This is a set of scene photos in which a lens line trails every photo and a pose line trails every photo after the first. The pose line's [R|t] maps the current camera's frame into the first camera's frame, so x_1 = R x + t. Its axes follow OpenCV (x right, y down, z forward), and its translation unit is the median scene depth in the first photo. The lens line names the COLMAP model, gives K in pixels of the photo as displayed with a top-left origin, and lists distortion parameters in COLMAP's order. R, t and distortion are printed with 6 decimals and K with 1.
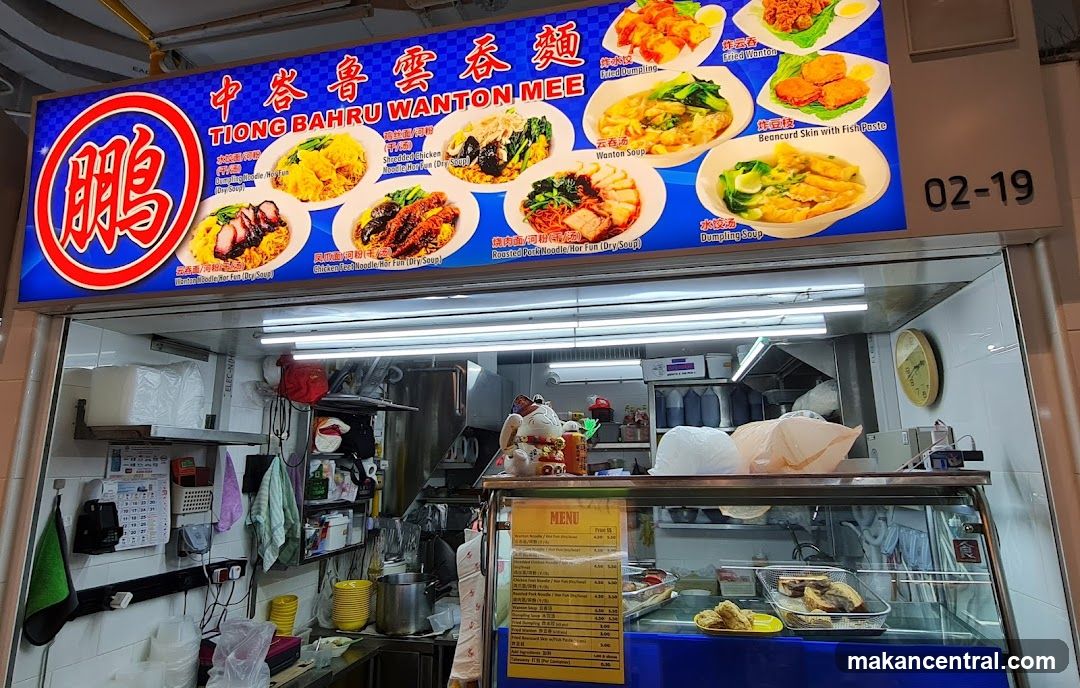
lens RADIAL K [[585.0, 0, 542.0], [0, 585.0, 337.6], [0, 0, 1]] dist [-0.006606, 0.000211]
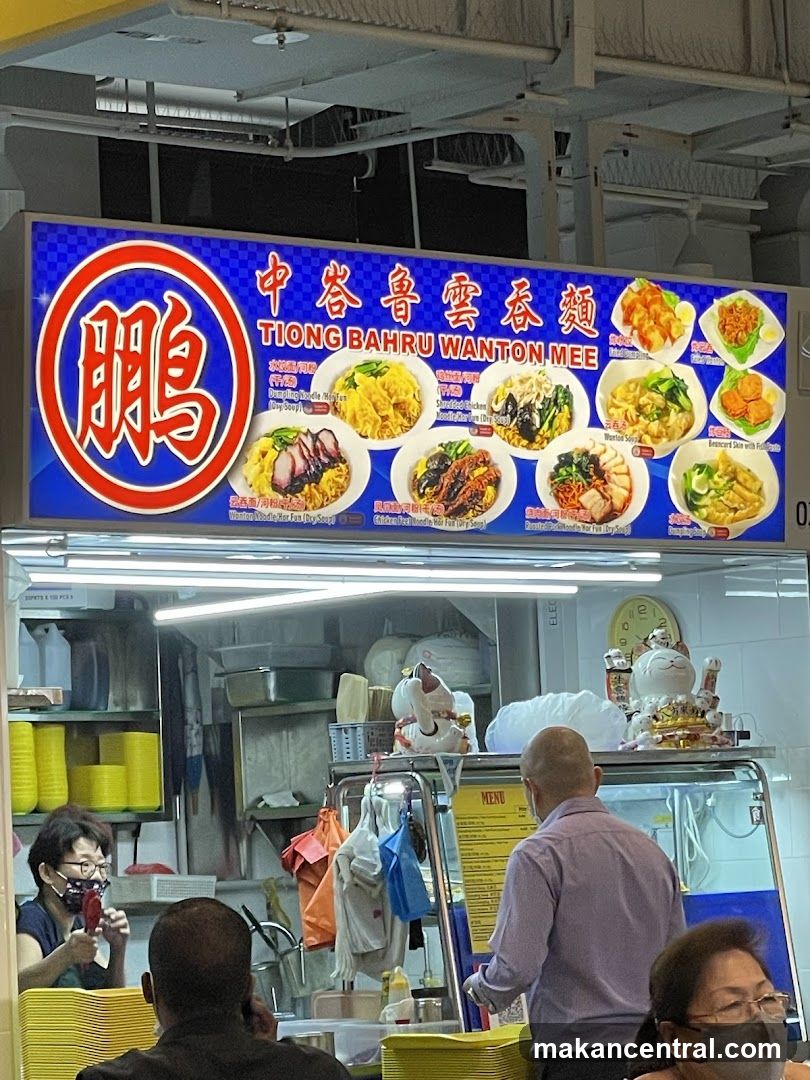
lens RADIAL K [[4024.5, 0, 400.4], [0, 4024.5, 538.2], [0, 0, 1]] dist [-0.057974, 0.000000]
pose [[0.587136, 0.051338, 0.807859, -5.361186], [-0.128633, 0.991223, 0.030497, -0.283299], [-0.799203, -0.121824, 0.588586, -2.656673]]
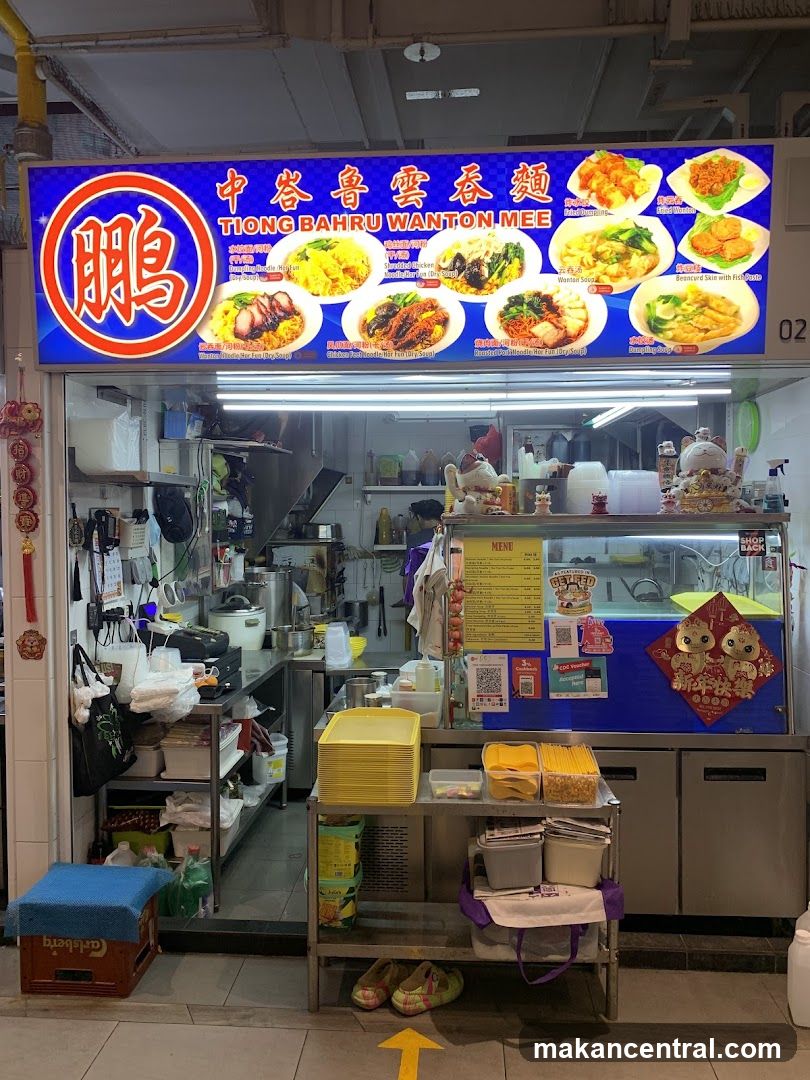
lens RADIAL K [[827.1, 0, 400.6], [0, 827.1, 529.1], [0, 0, 1]] dist [0.044355, -0.072514]
pose [[0.989644, 0.003675, 0.143494, -0.495723], [-0.036802, 0.972753, 0.228904, -0.167314], [-0.138743, -0.231814, 0.962815, -0.845265]]
